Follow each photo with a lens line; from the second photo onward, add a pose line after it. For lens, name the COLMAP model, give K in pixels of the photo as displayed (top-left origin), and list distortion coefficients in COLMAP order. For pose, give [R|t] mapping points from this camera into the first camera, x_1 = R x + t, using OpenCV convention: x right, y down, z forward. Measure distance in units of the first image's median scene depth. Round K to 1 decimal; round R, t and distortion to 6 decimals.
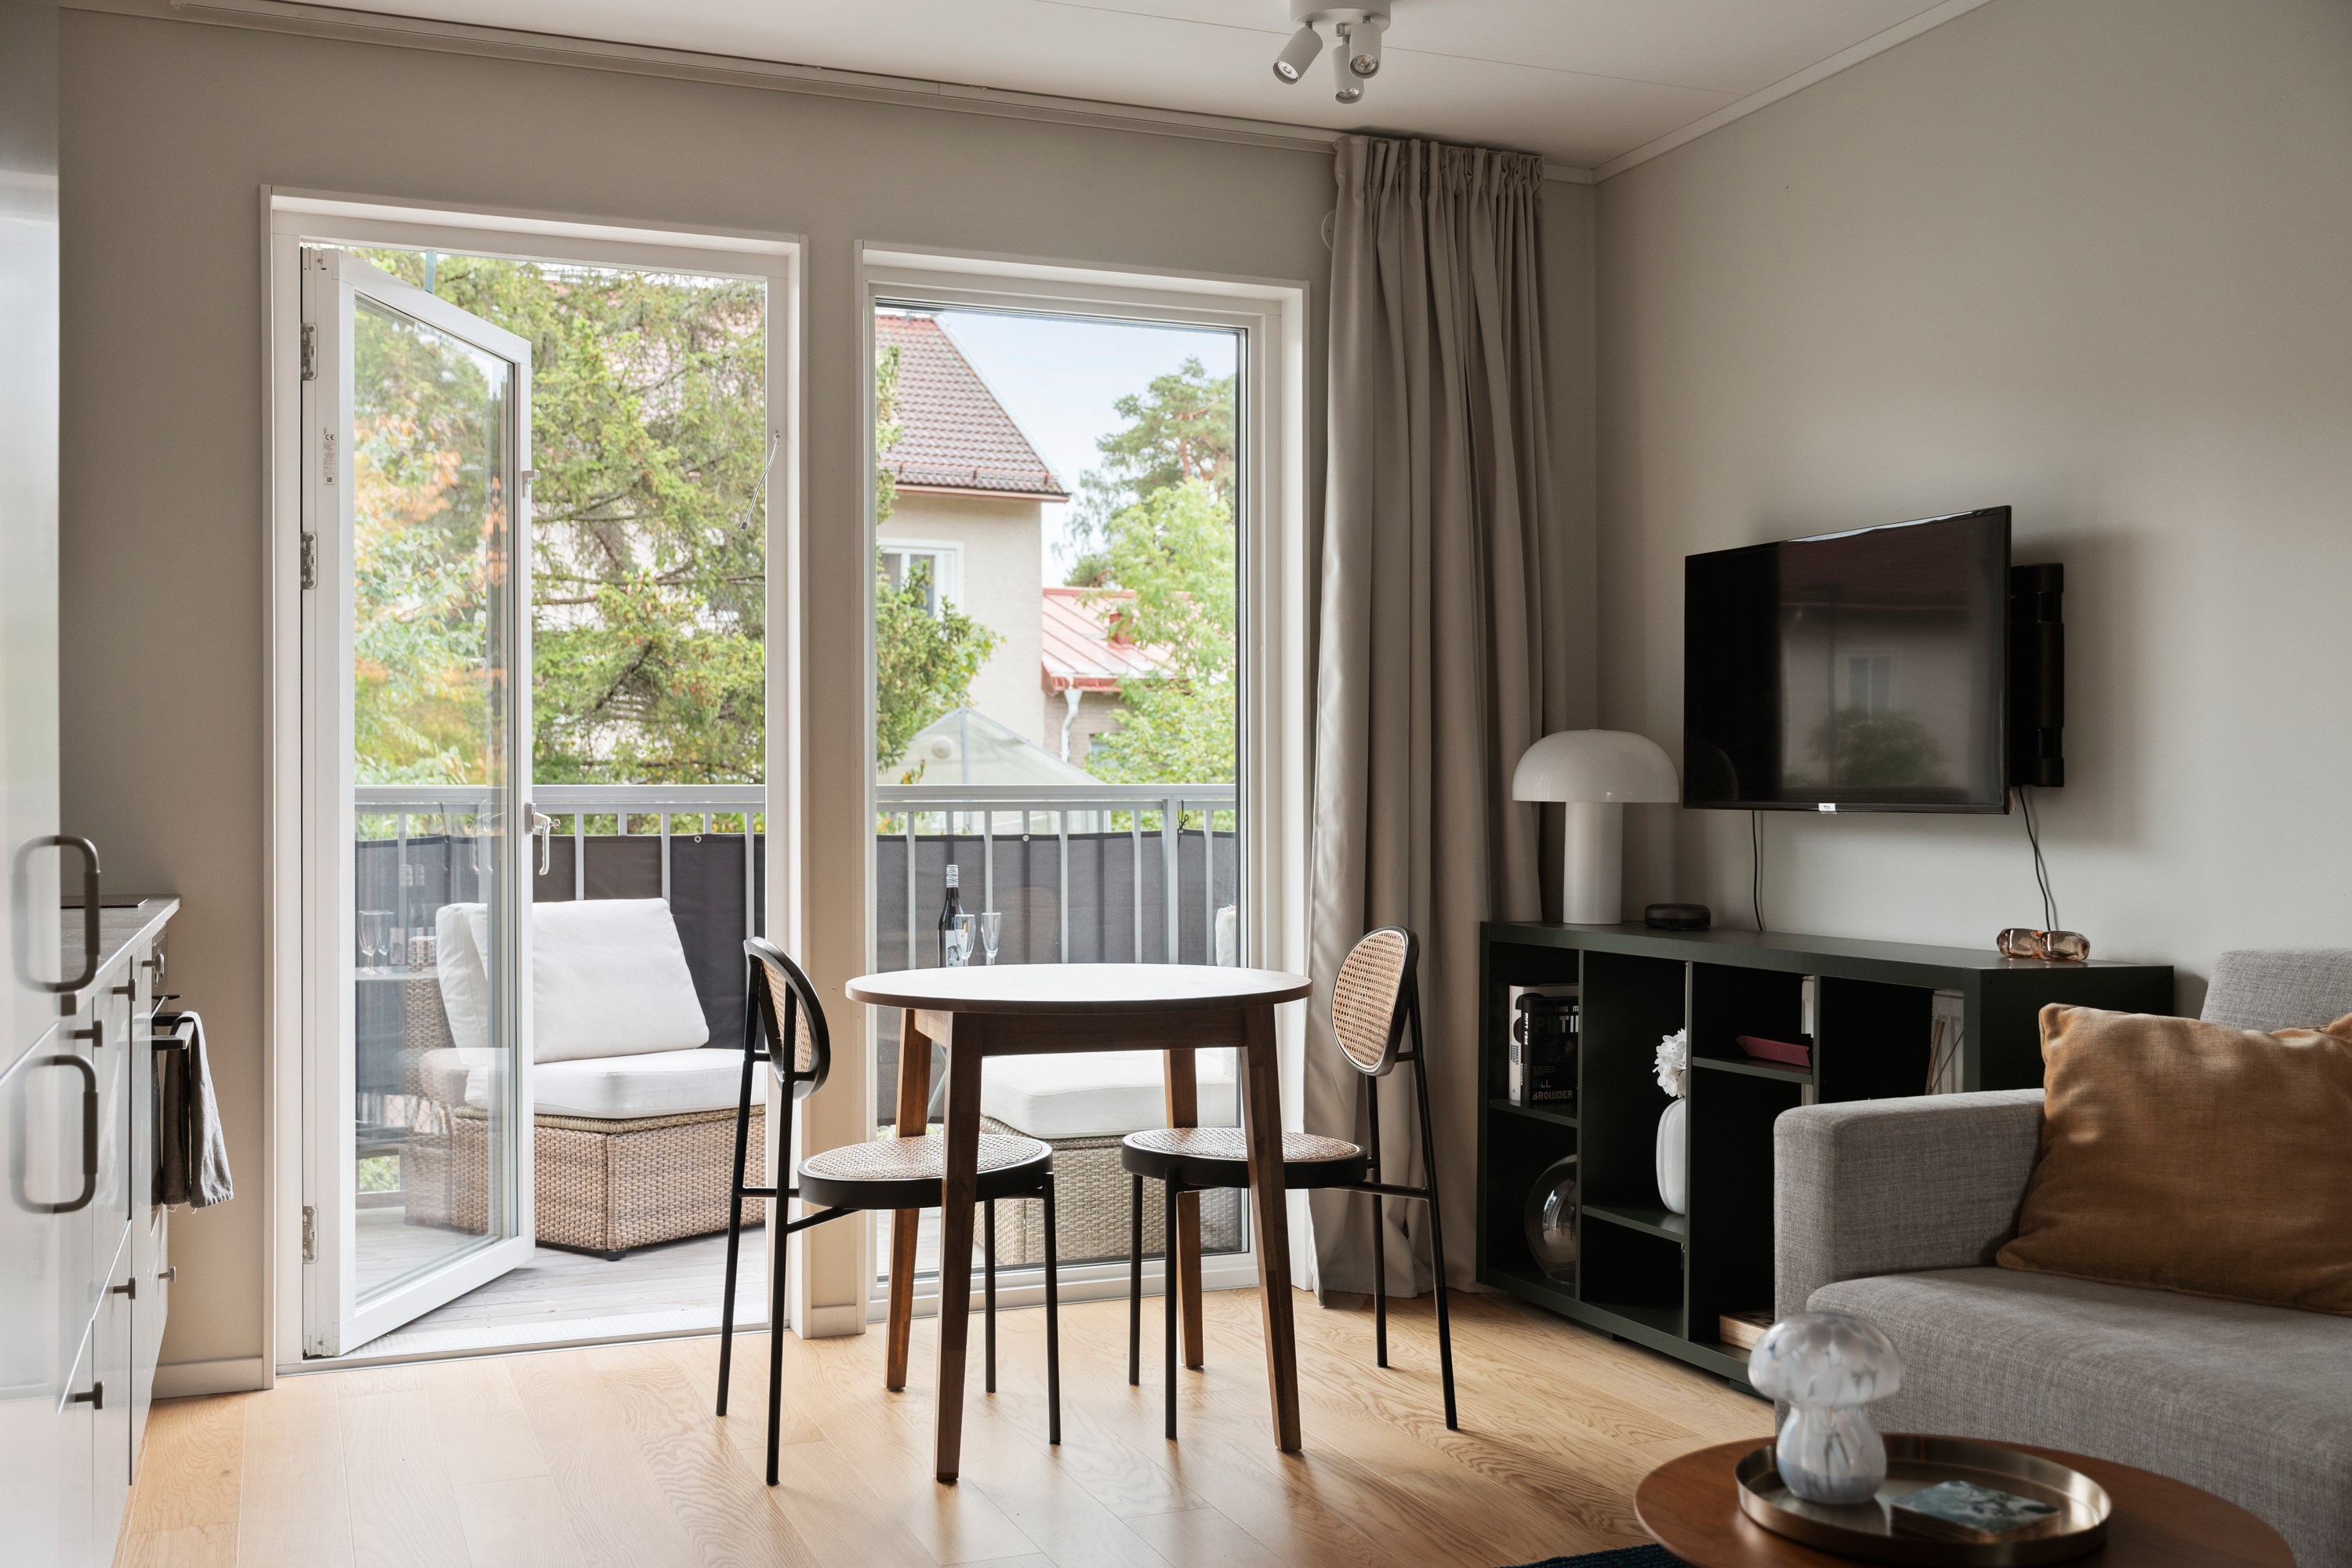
lens RADIAL K [[2237.5, 0, 1176.0], [0, 2237.5, 784.0], [0, 0, 1]] dist [0.004961, 0.008094]
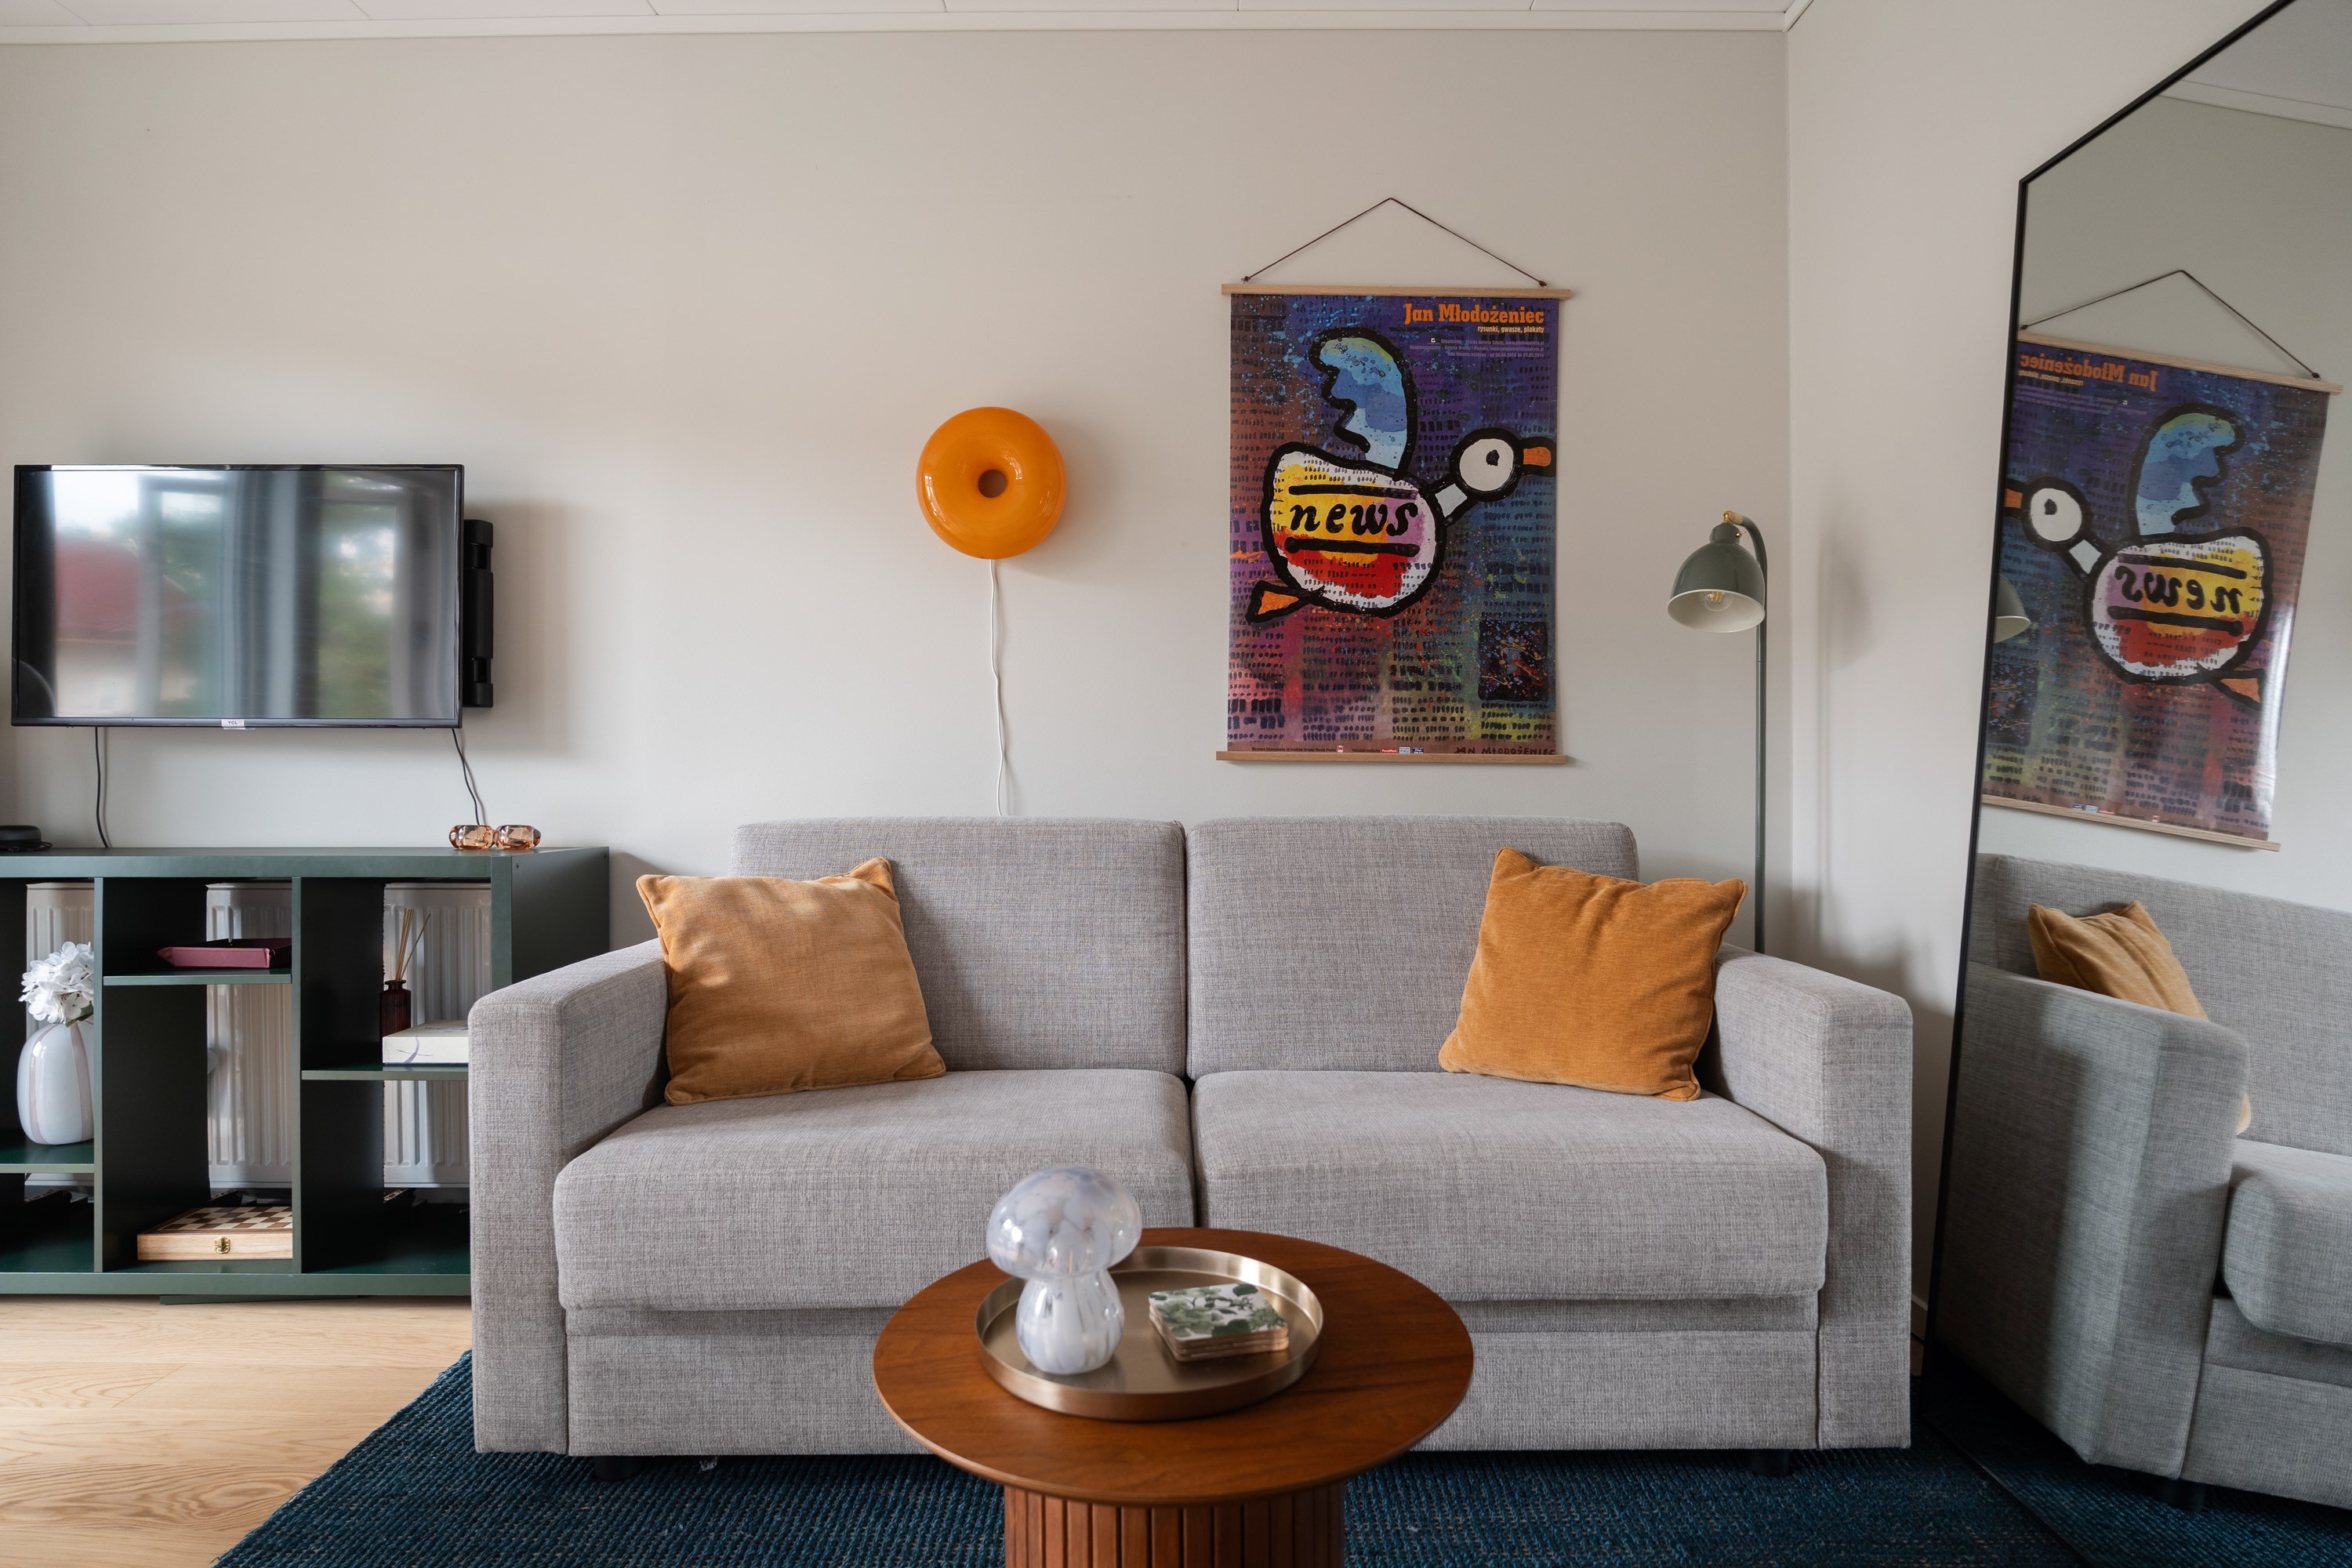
lens RADIAL K [[1314.6, 0, 1175.9], [0, 1314.6, 760.0], [0, 0, 1]] dist [-0.027017, 0.010397]
pose [[0.380940, 0.003693, 0.924592, -0.109216], [-0.004981, 0.999986, -0.001942, 0.028271], [-0.924586, -0.003866, 0.380953, 0.365057]]
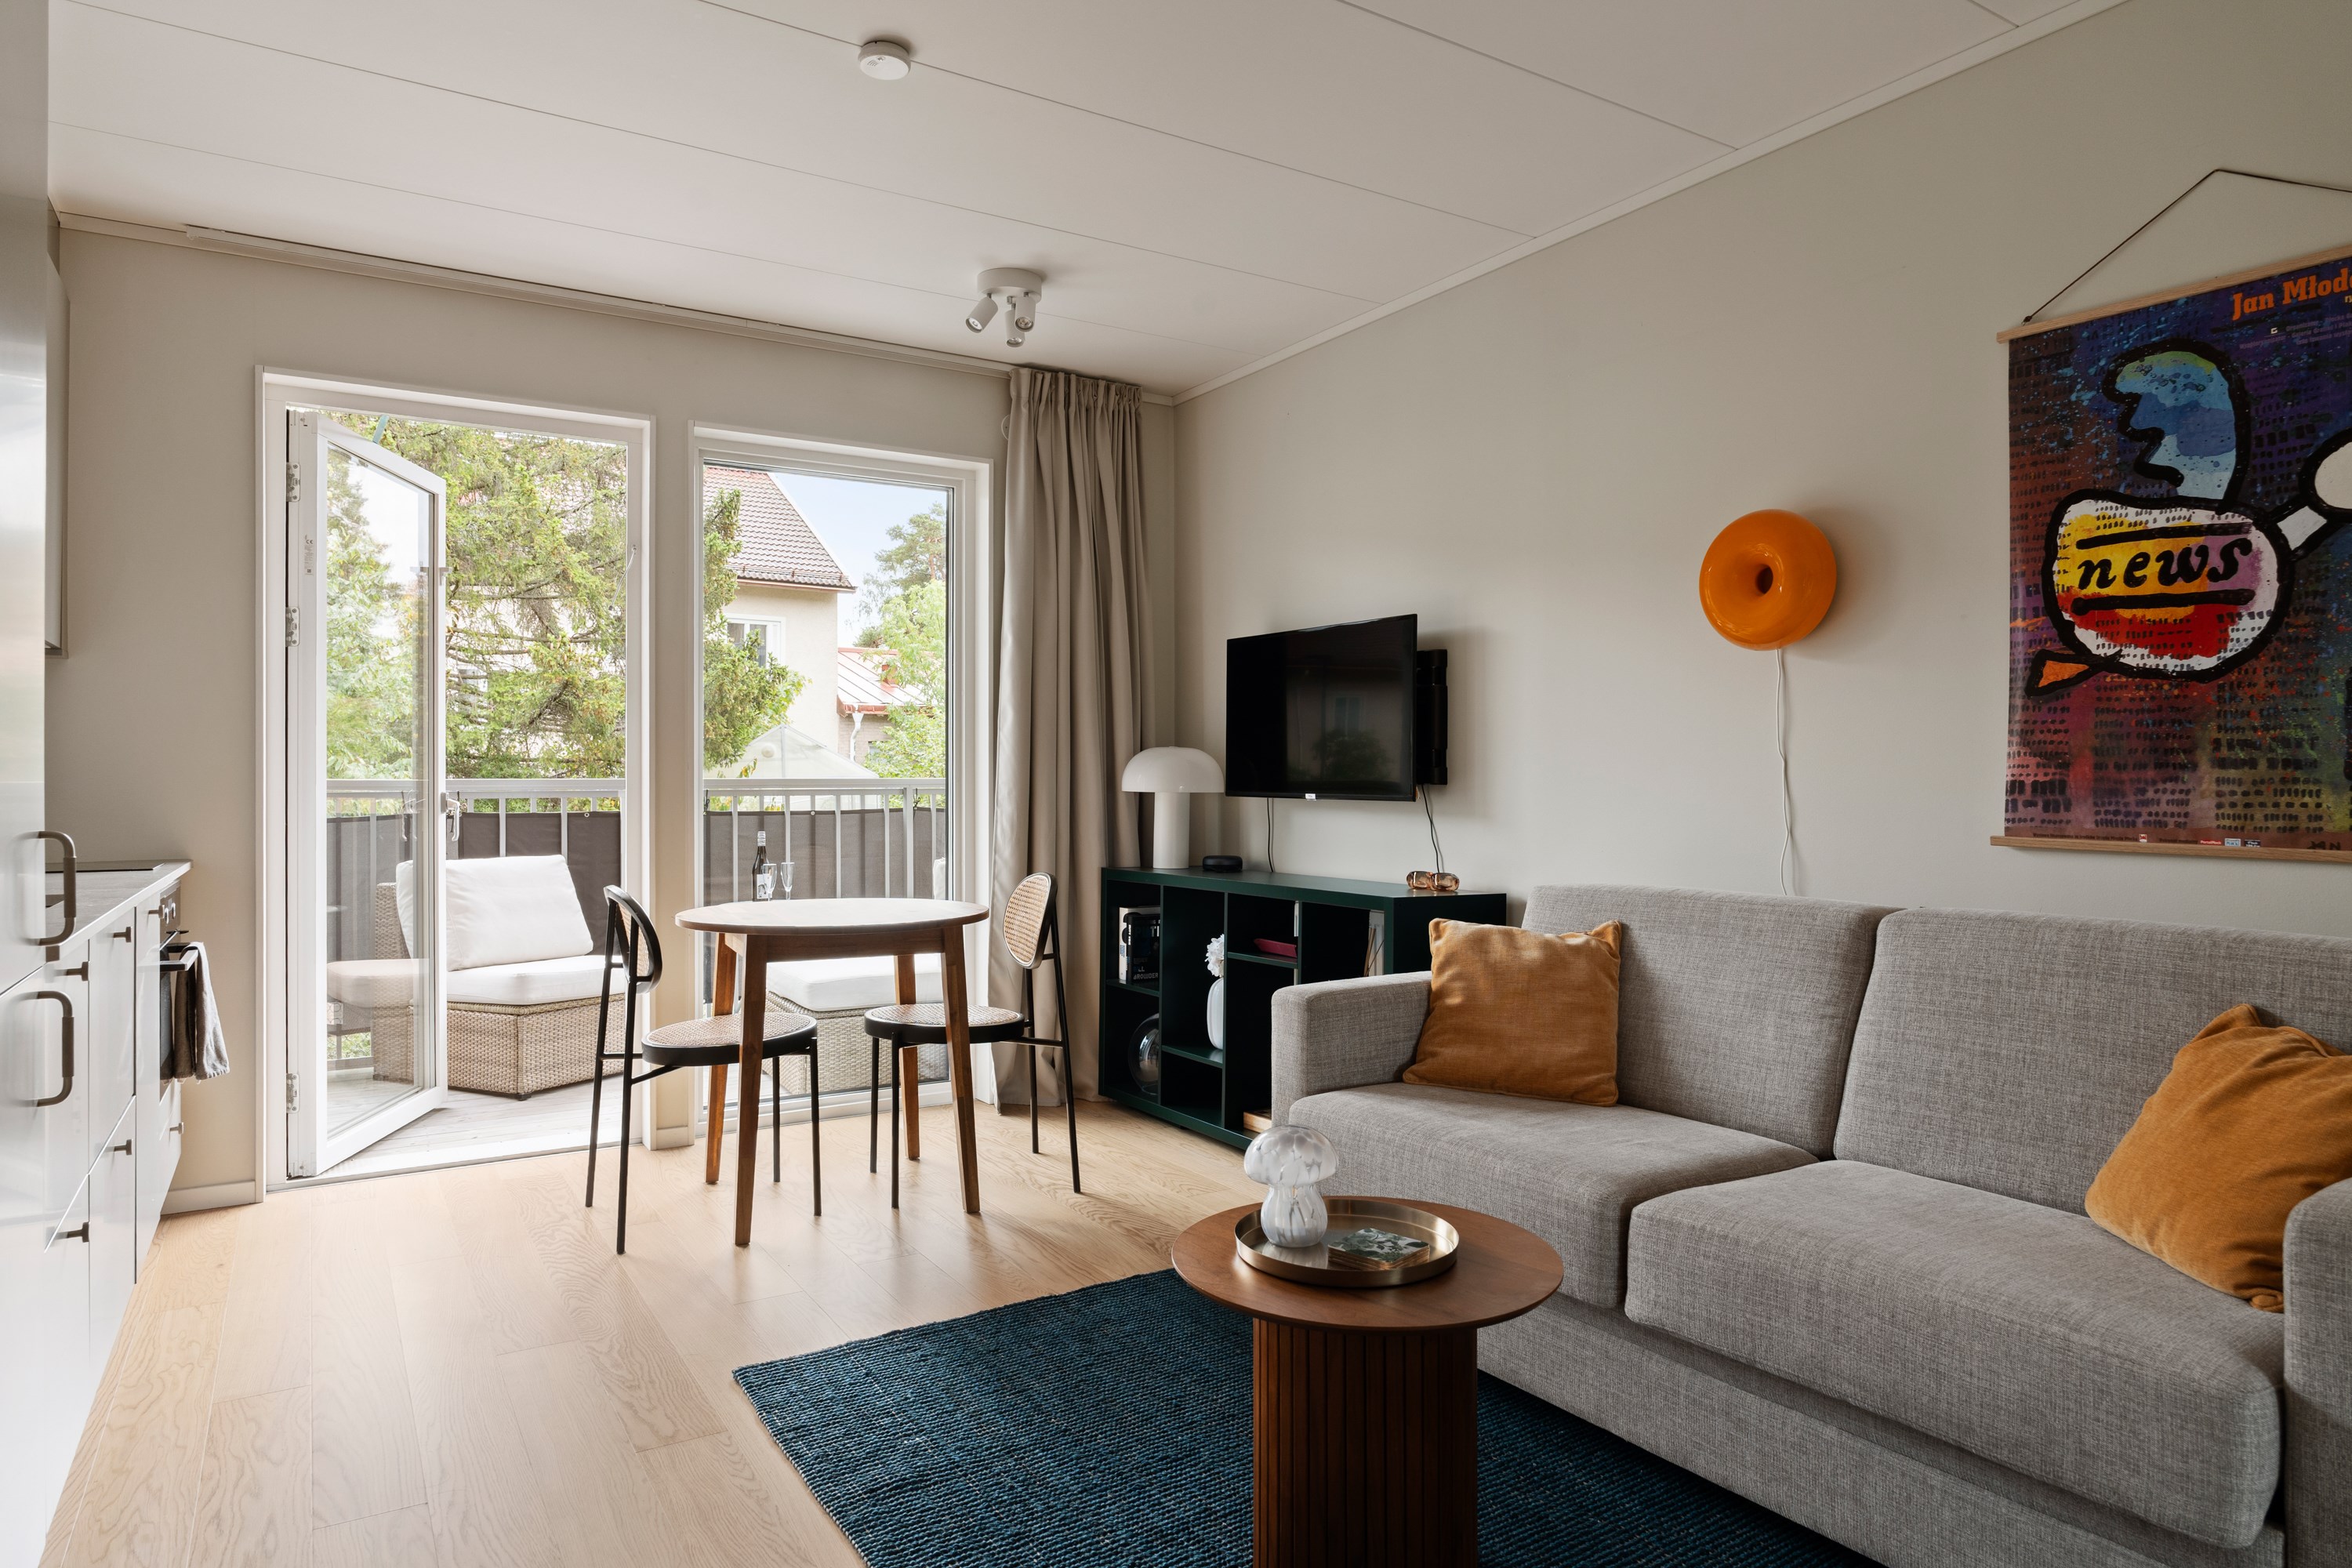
lens RADIAL K [[1392.5, 0, 1180.6], [0, 1392.5, 773.0], [0, 0, 1]] dist [-0.024644, 0.016751]
pose [[0.984134, 0.001325, 0.177420, 0.019615], [-0.001460, 0.999999, 0.000631, -0.007117], [-0.177419, -0.000881, 0.984135, 0.023808]]
